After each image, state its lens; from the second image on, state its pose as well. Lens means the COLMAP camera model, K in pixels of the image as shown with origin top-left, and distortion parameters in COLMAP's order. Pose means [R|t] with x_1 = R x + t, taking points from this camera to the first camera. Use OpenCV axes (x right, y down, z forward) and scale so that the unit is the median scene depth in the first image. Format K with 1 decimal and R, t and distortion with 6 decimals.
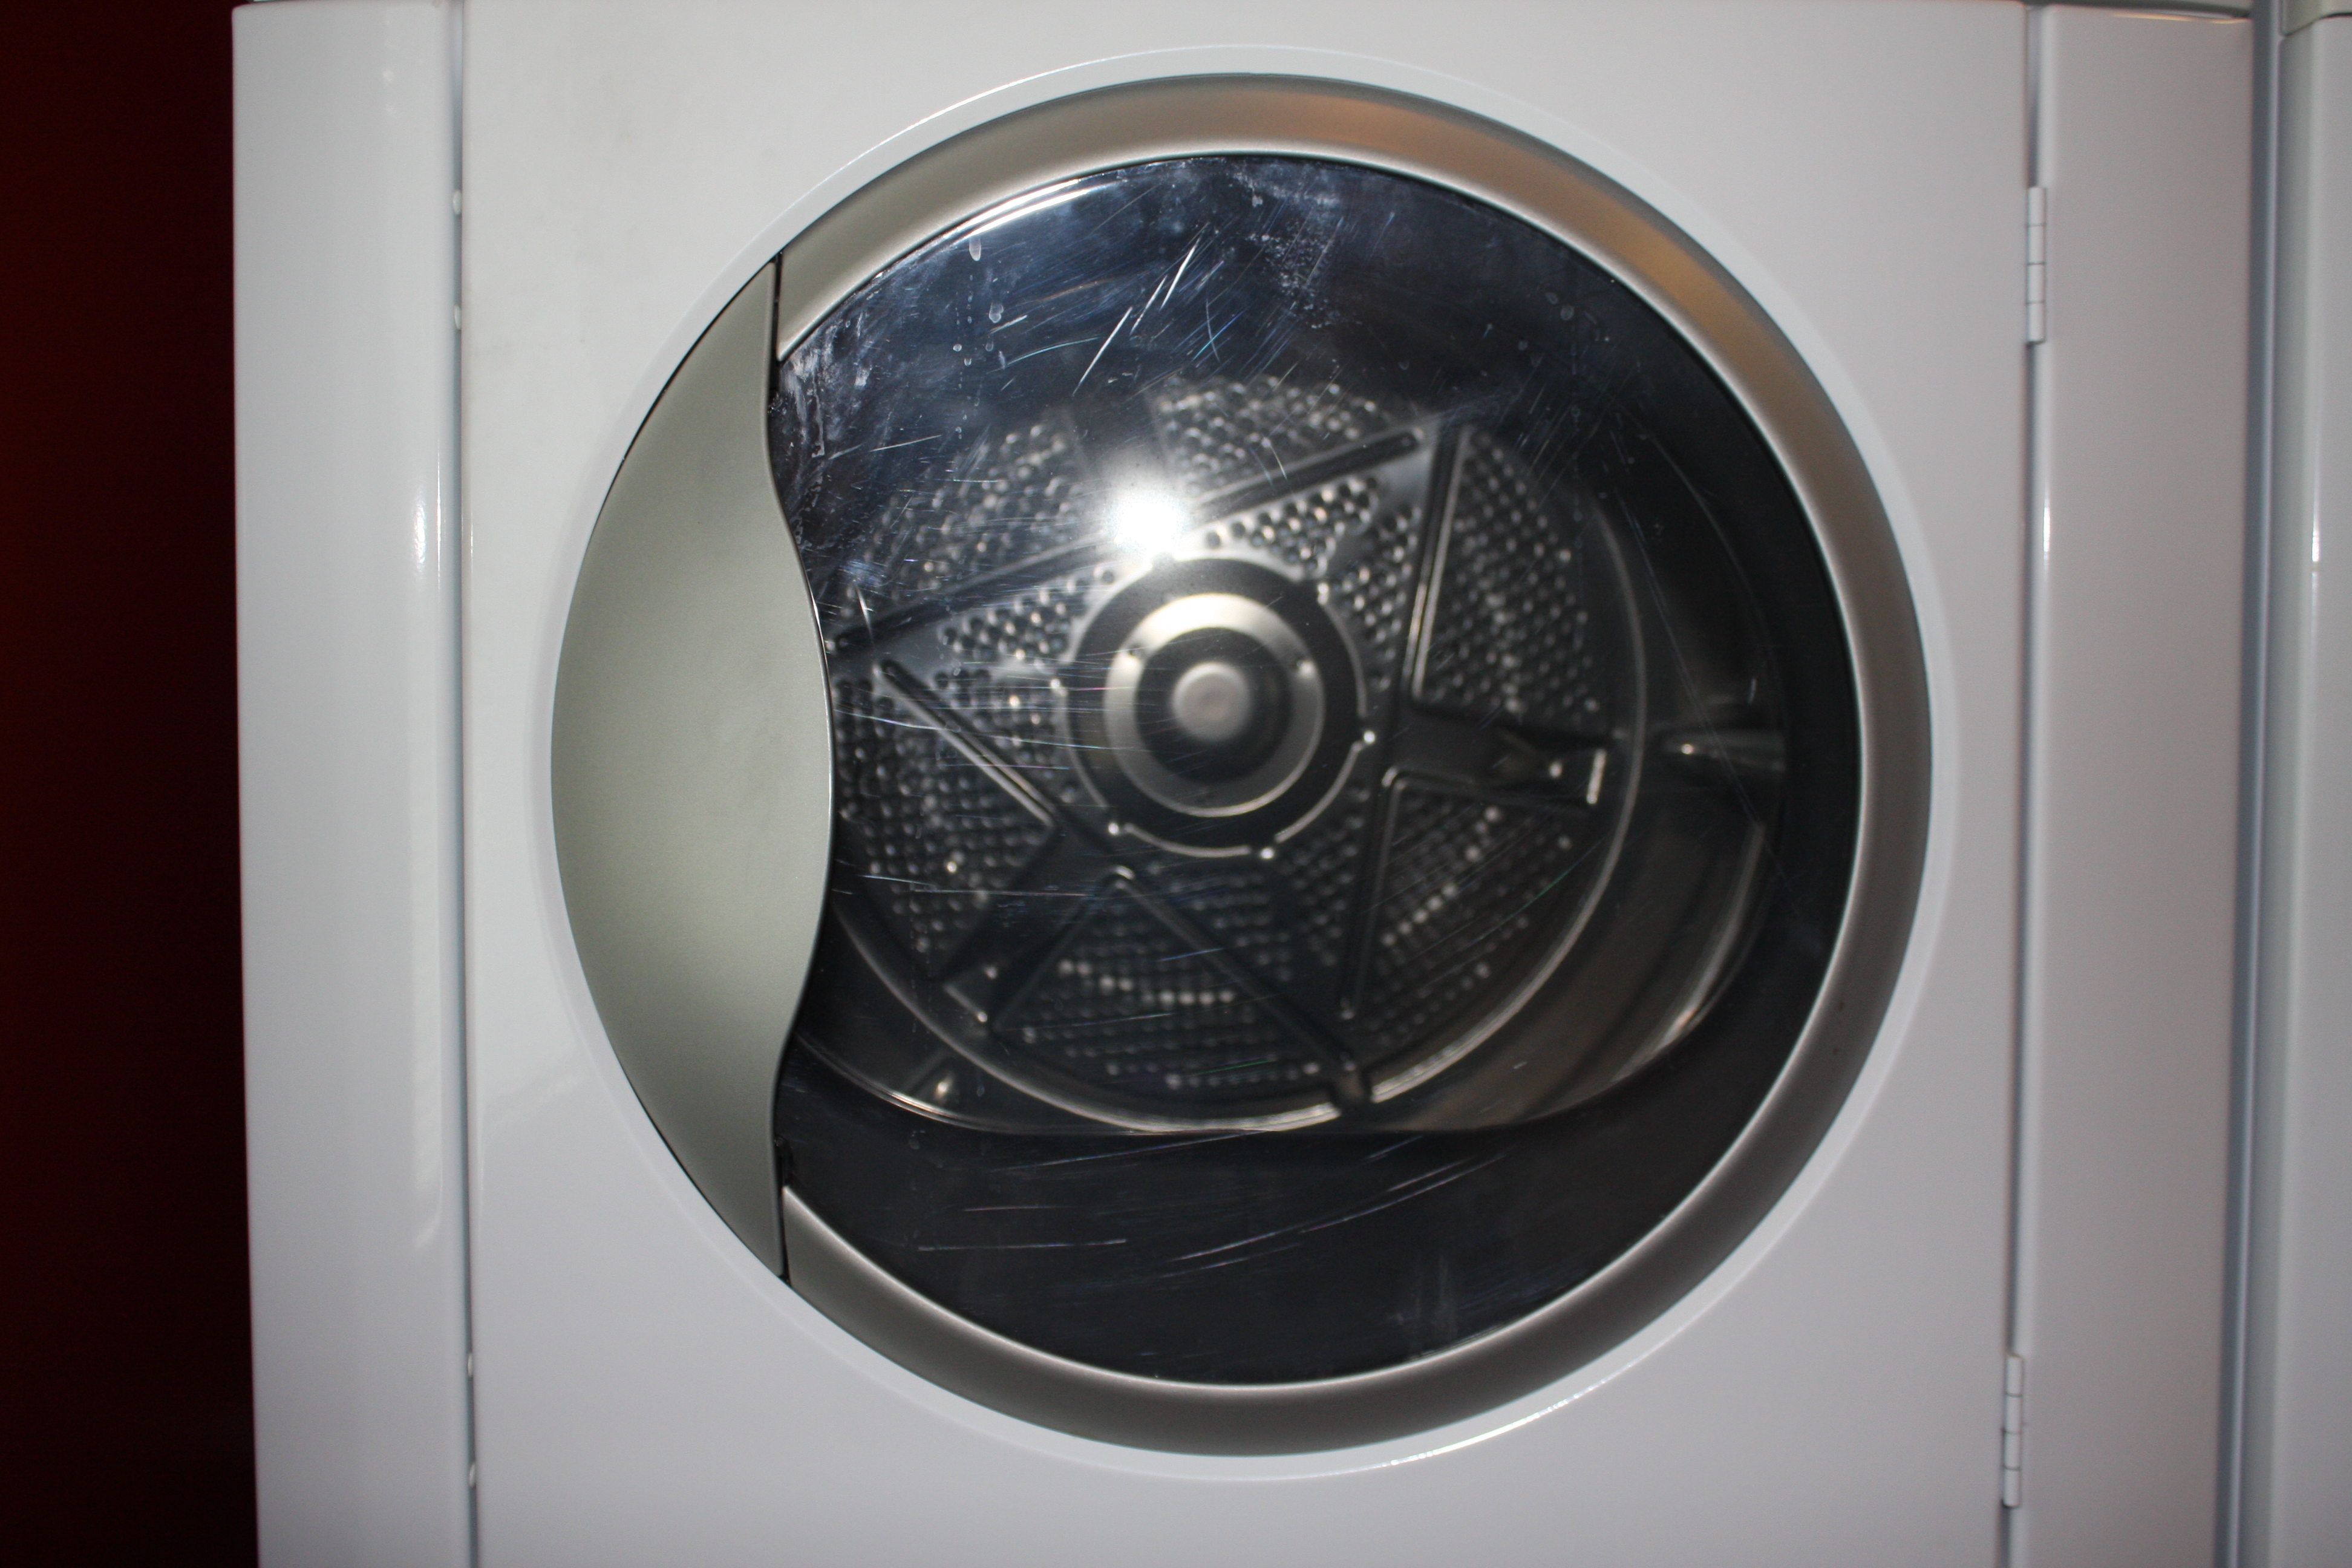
lens RADIAL K [[2574.3, 0, 1170.5], [0, 2574.3, 786.0], [0, 0, 1]] dist [-0.077188, 0.000000]
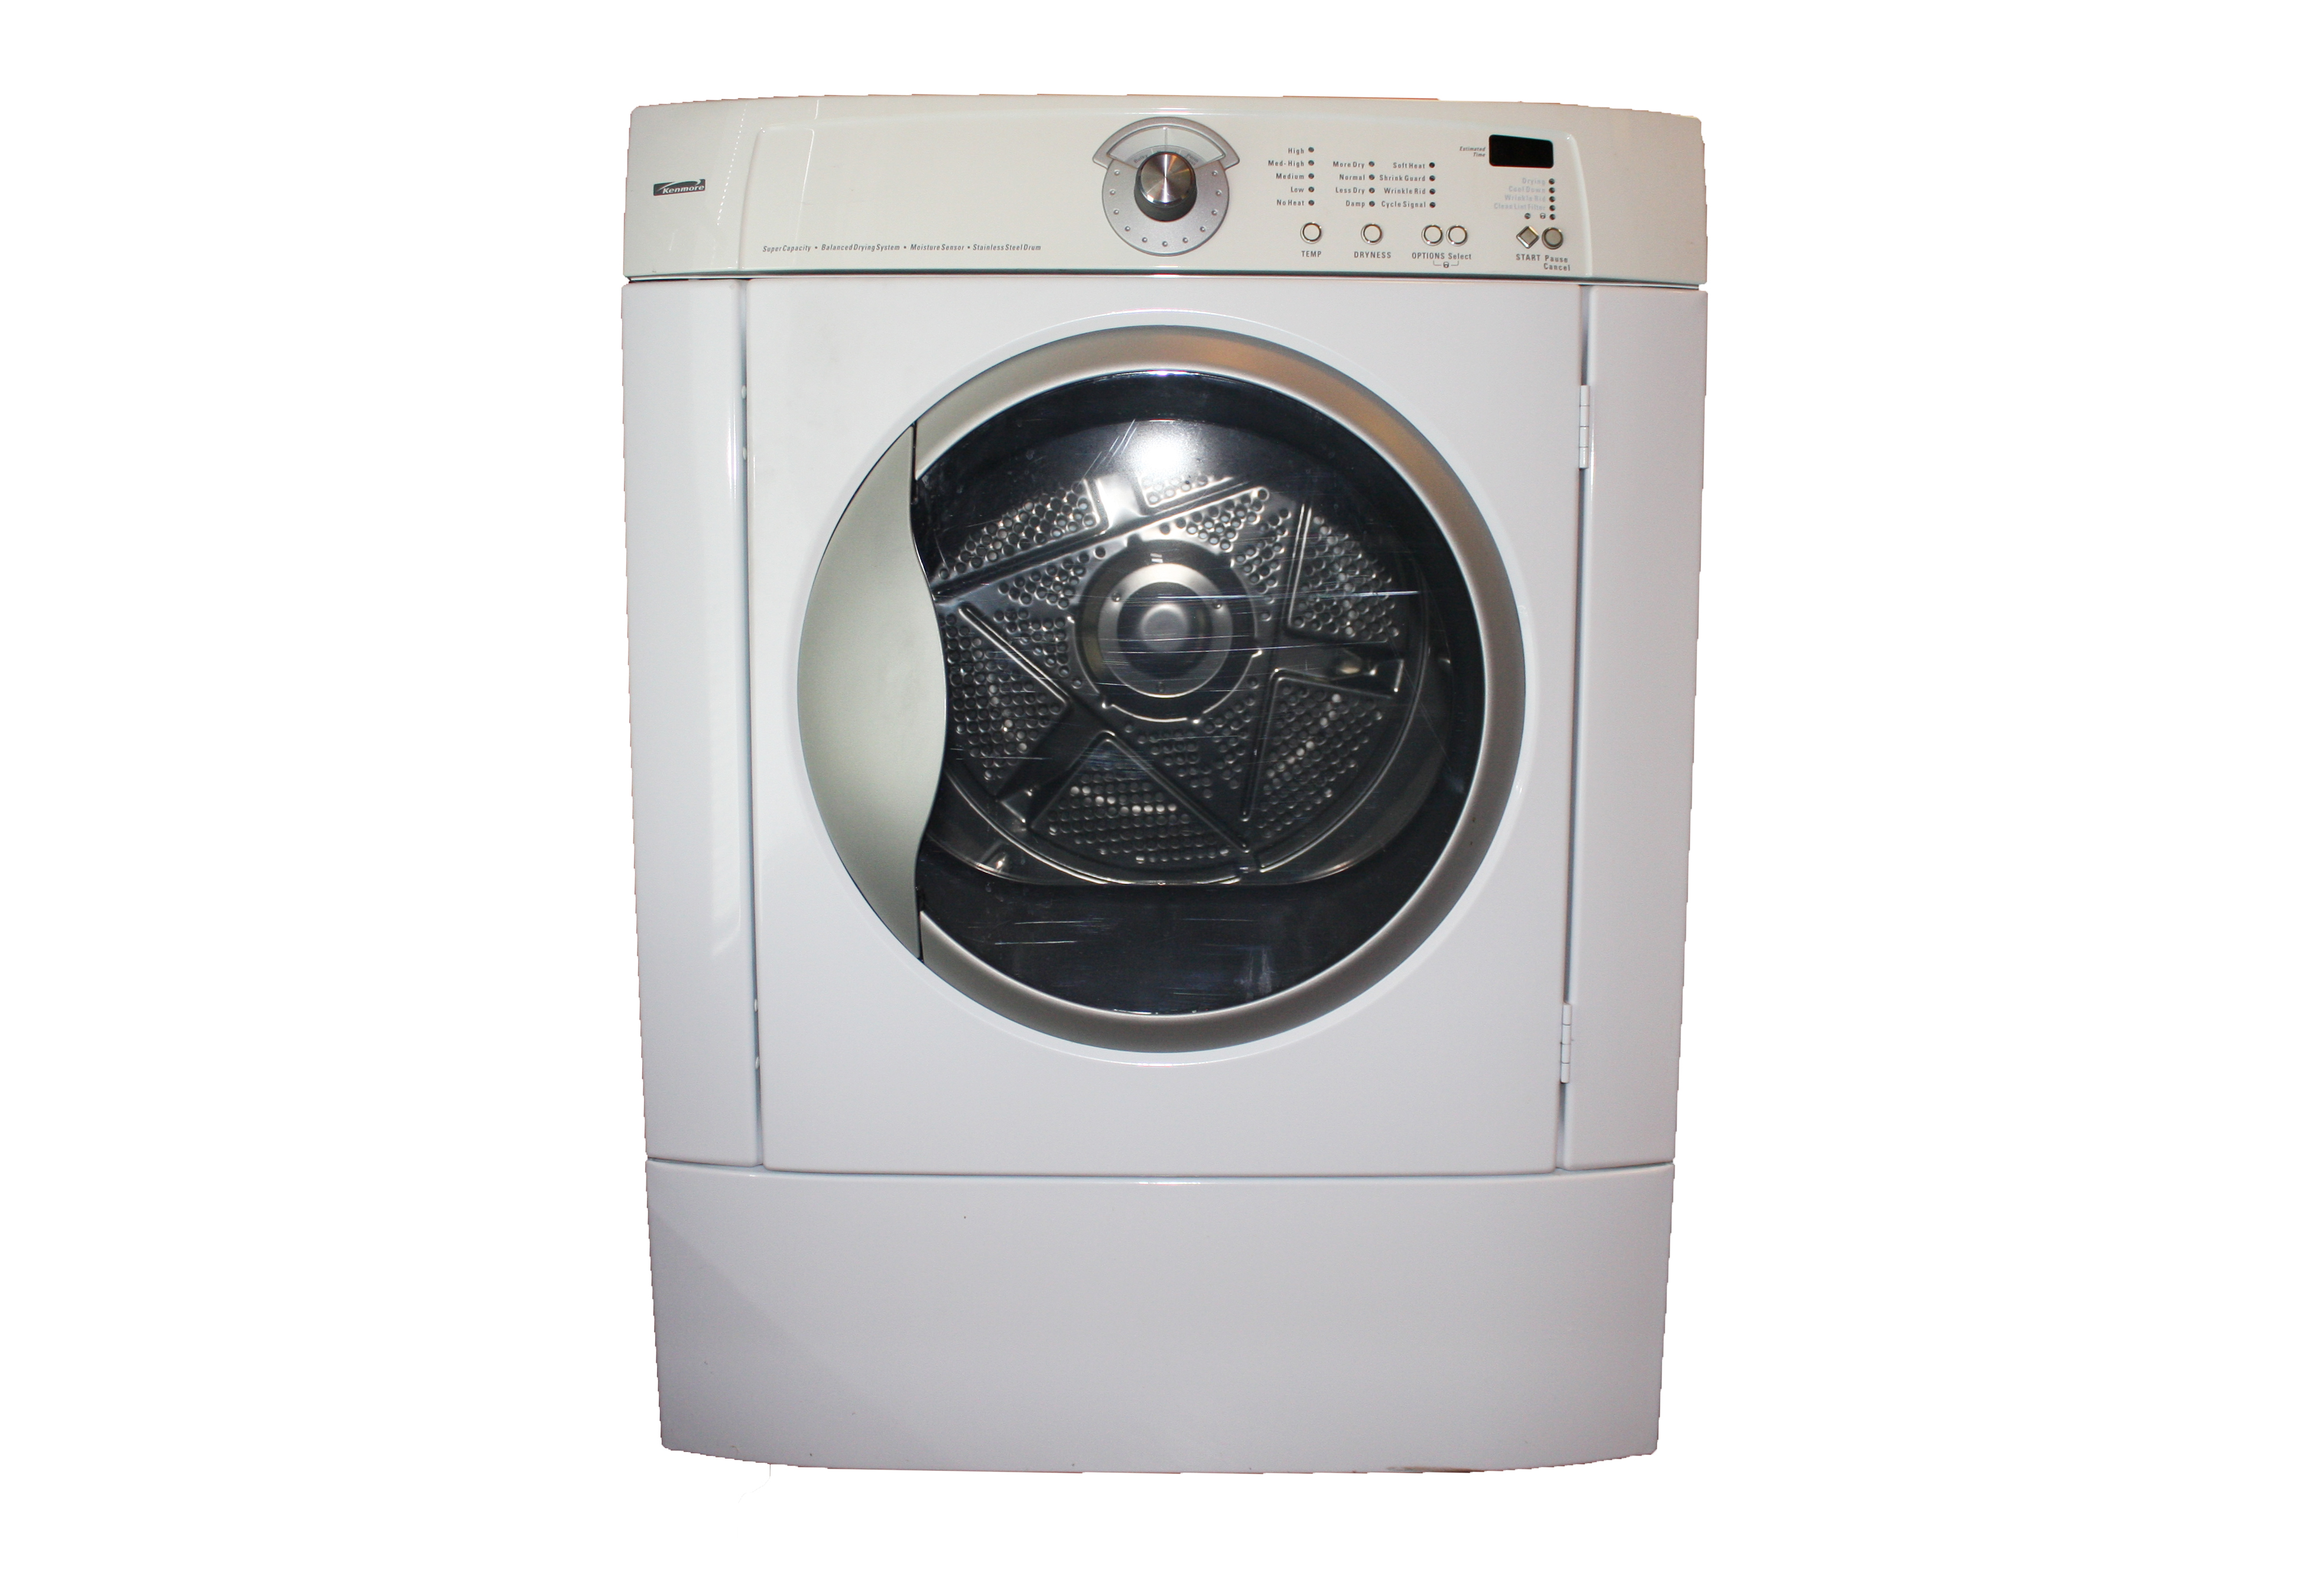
lens RADIAL K [[2198.4, 0, 1168.3], [0, 2198.4, 788.1], [0, 0, 1]] dist [-0.115378, 0.000437]
pose [[0.999964, 0.003292, -0.007872, 0.030510], [-0.002664, 0.996903, 0.078590, -0.042104], [0.008106, -0.078566, 0.996876, -0.404139]]
